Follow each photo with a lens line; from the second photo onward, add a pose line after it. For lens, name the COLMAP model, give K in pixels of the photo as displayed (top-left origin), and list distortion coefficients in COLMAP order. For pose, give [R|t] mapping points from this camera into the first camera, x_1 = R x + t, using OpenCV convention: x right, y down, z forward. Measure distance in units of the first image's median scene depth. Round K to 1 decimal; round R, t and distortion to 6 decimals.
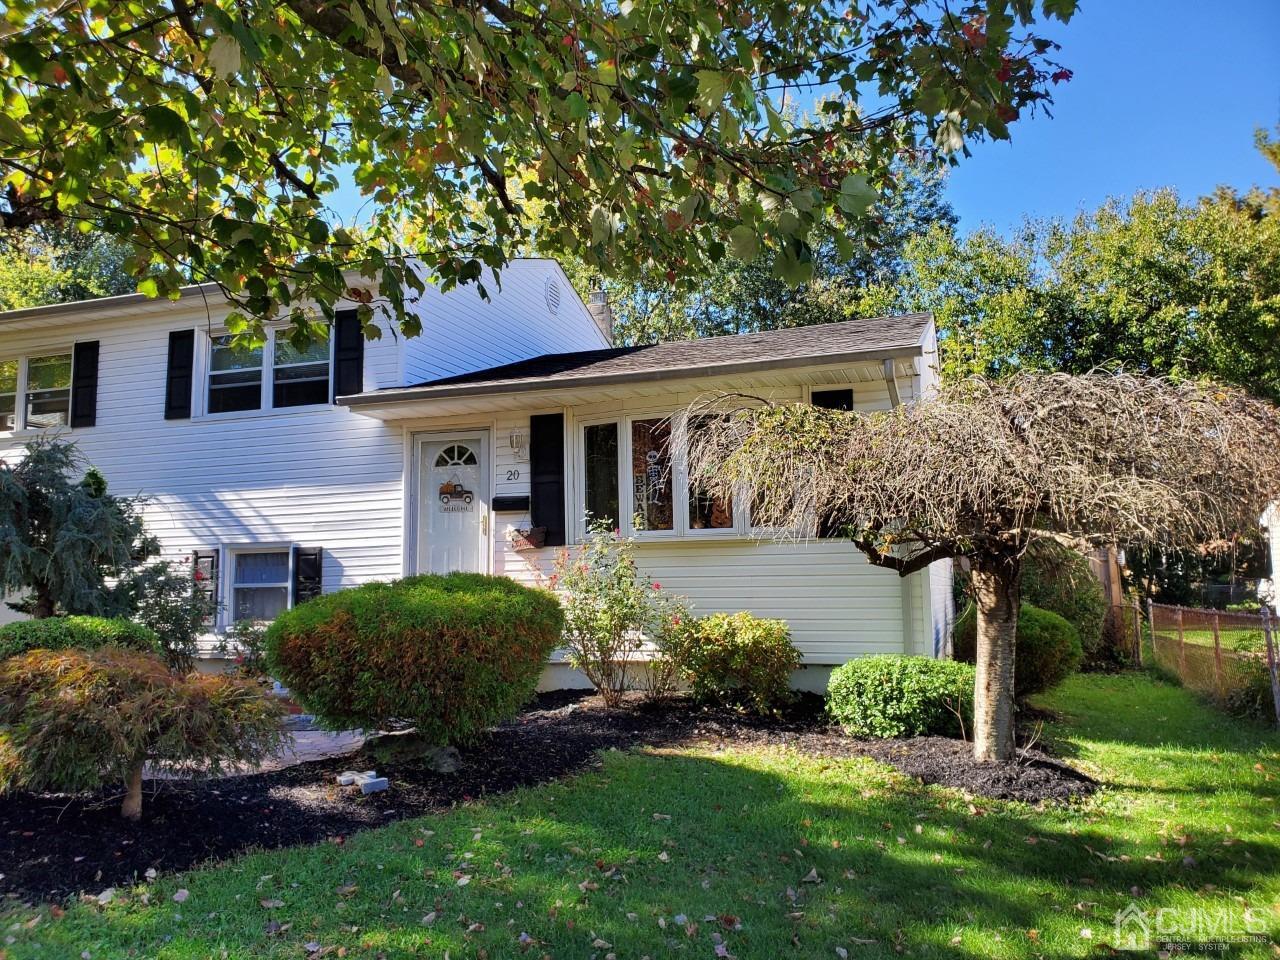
lens RADIAL K [[1055.7, 0, 640.7], [0, 1055.7, 476.6], [0, 0, 1]] dist [0.078936, -0.149800]
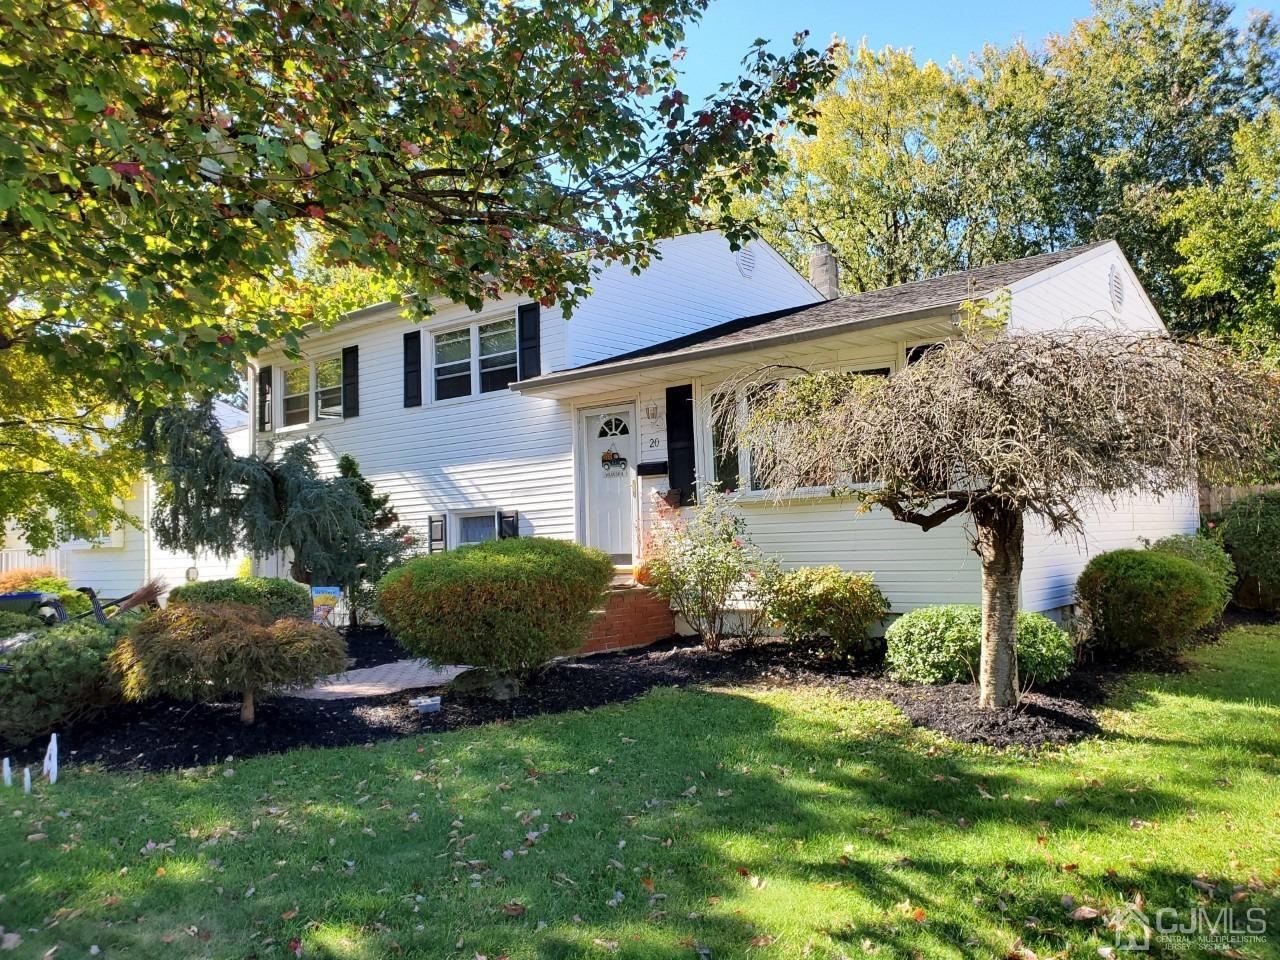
lens RADIAL K [[1086.5, 0, 651.8], [0, 1086.5, 469.6], [0, 0, 1]] dist [0.148396, -0.243422]
pose [[0.937586, -0.041354, -0.345287, 0.262366], [0.058056, 0.997584, 0.038166, -0.016663], [0.342875, -0.055829, 0.937721, -0.072549]]
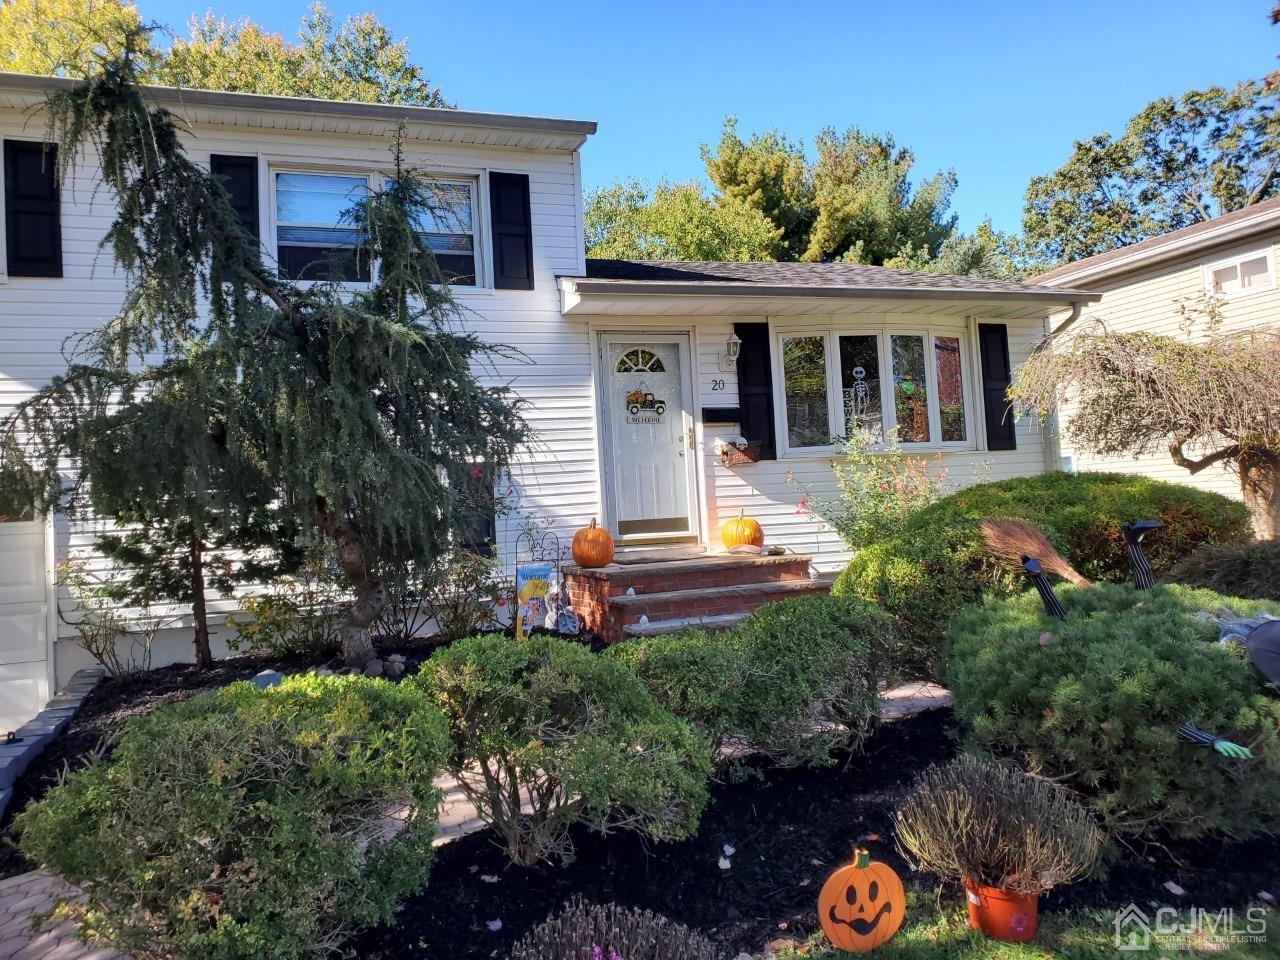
lens RADIAL K [[1086.5, 0, 651.8], [0, 1086.5, 469.6], [0, 0, 1]] dist [0.148396, -0.243422]
pose [[0.741690, -0.005575, 0.670719, -0.793015], [-0.021694, 0.999243, 0.032294, 0.042484], [-0.670391, -0.038503, 0.741008, 0.305936]]
